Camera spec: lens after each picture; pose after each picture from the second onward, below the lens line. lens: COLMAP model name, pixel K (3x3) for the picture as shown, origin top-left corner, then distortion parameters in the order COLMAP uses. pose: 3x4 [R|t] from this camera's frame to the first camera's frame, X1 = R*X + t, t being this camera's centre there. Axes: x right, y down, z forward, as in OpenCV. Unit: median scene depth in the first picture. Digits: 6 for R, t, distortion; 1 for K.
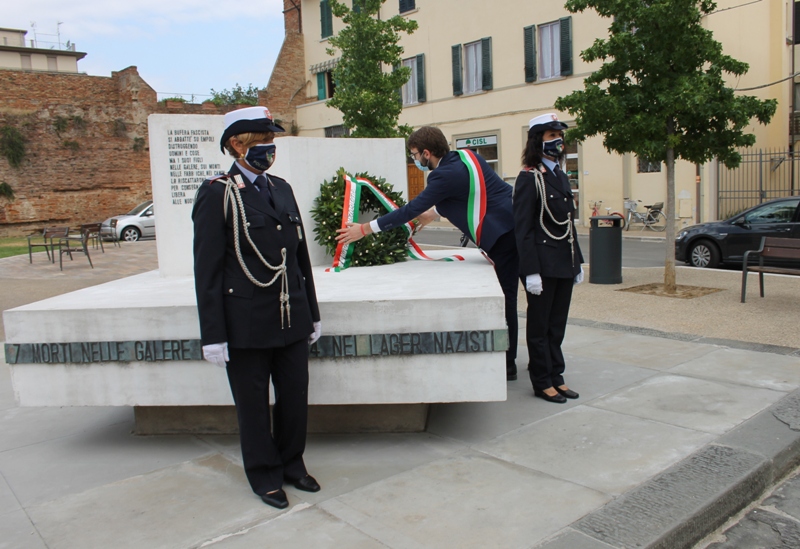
lens RADIAL K [[686.3, 0, 400.0], [0, 686.3, 274.5], [0, 0, 1]] dist [-0.066161, -0.000079]
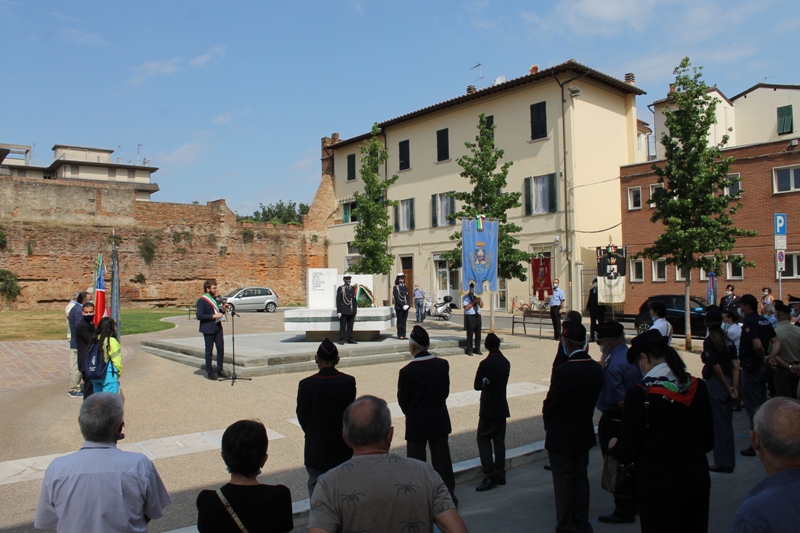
lens RADIAL K [[685.5, 0, 400.0], [0, 685.5, 266.5], [0, 0, 1]] dist [-0.003465, 0.126138]
pose [[0.999261, 0.028522, -0.025768, 0.049389], [-0.032014, 0.988586, -0.147219, 0.057986], [0.021275, 0.147935, 0.988768, -0.524811]]
